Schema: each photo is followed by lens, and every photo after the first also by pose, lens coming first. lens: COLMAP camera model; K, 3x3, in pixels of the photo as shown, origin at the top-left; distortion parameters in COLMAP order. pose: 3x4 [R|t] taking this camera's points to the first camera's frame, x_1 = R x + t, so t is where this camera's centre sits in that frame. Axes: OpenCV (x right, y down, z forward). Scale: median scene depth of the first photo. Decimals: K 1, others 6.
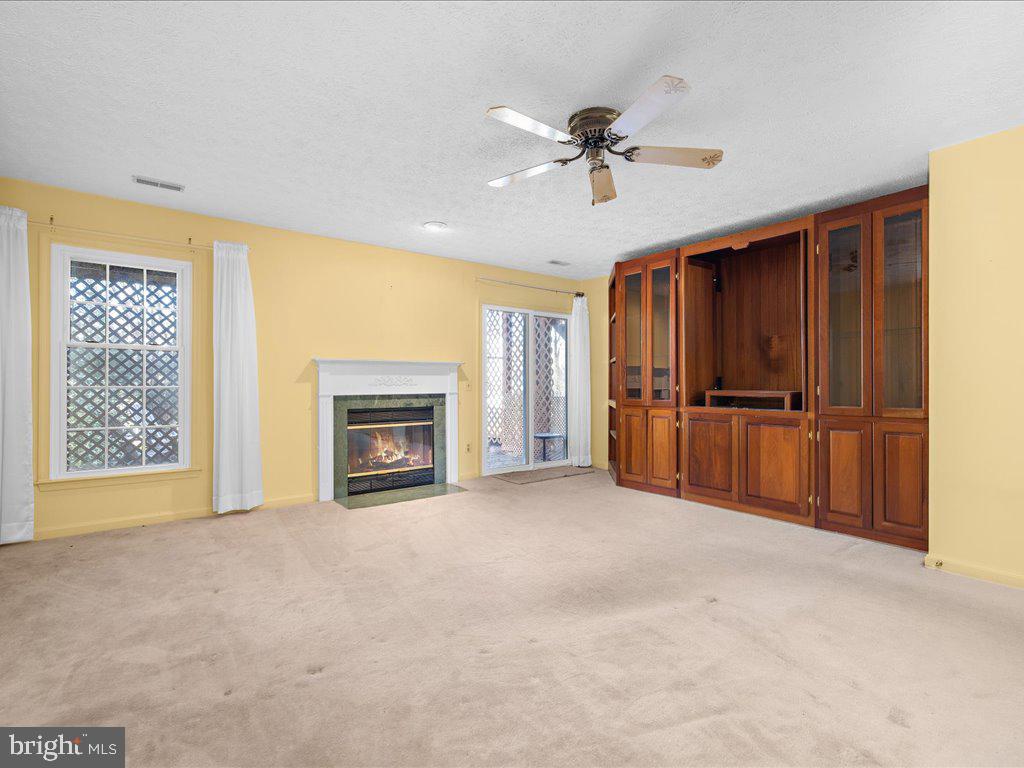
lens RADIAL K [[492.6, 0, 511.1], [0, 492.6, 372.6], [0, 0, 1]] dist [-0.000081, 0.000294]
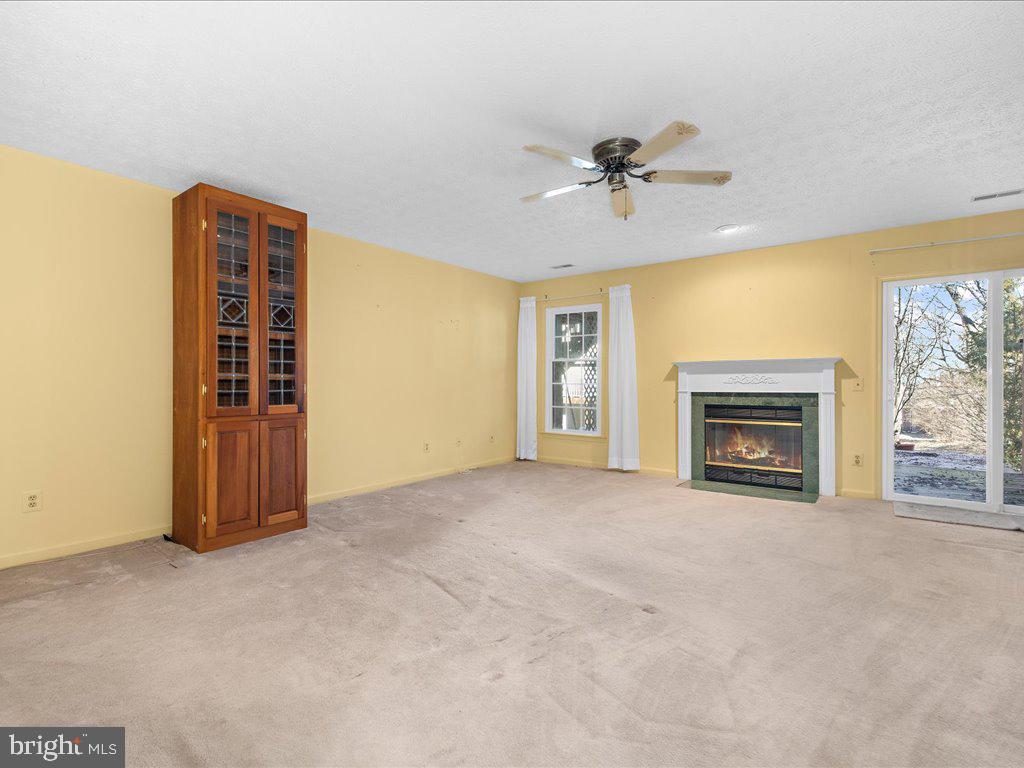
lens RADIAL K [[492.6, 0, 511.1], [0, 492.6, 372.6], [0, 0, 1]] dist [-0.000081, 0.000294]
pose [[0.261798, -0.021912, -0.964874, 0.636257], [0.021501, 0.999627, -0.016868, 0.009988], [0.964883, -0.016330, 0.262172, 0.260759]]
